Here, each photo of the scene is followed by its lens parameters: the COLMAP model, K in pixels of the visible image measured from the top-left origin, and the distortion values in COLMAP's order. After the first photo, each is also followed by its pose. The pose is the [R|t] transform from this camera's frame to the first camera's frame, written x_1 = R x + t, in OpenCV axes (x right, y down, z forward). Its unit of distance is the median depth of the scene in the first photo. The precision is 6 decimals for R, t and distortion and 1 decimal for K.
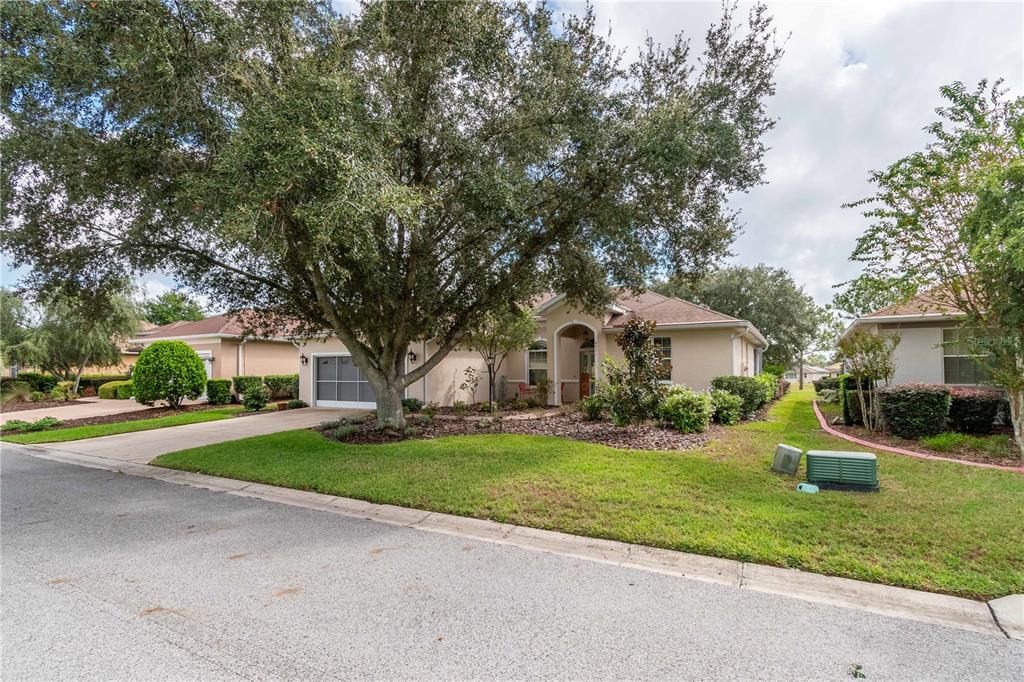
lens RADIAL K [[510.2, 0, 513.2], [0, 510.2, 369.2], [0, 0, 1]] dist [-0.002683, -0.000213]
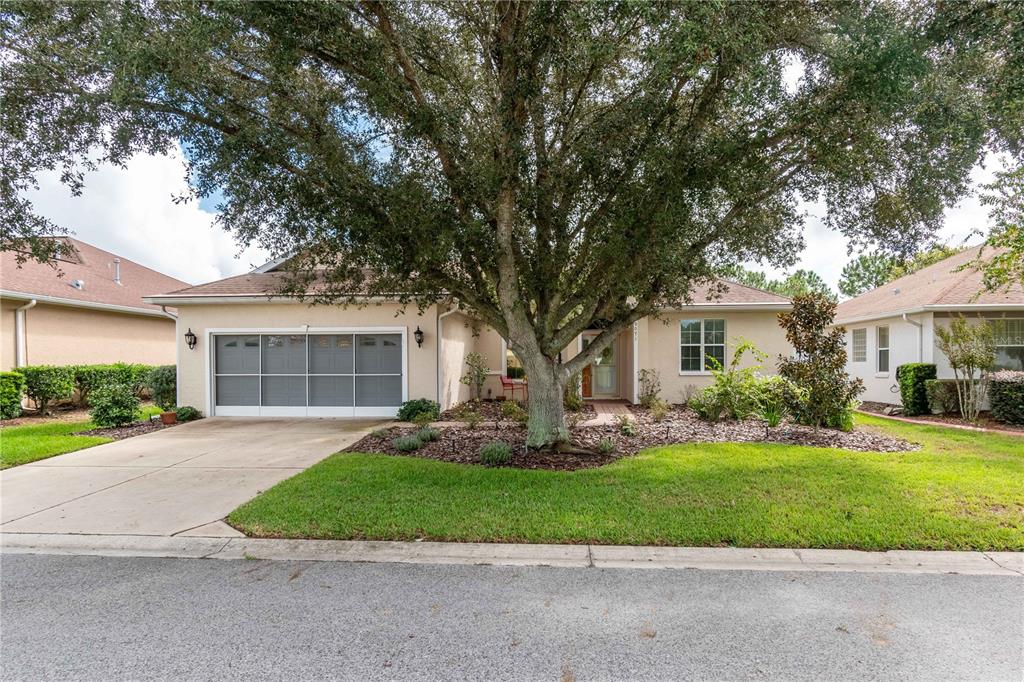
lens RADIAL K [[635.7, 0, 537.4], [0, 635.7, 366.5], [0, 0, 1]] dist [-0.004564, -0.000352]
pose [[0.906004, -0.001381, 0.423266, -0.379382], [-0.004229, 0.999915, 0.012314, 0.002632], [-0.423247, -0.012946, 0.905922, 0.155049]]
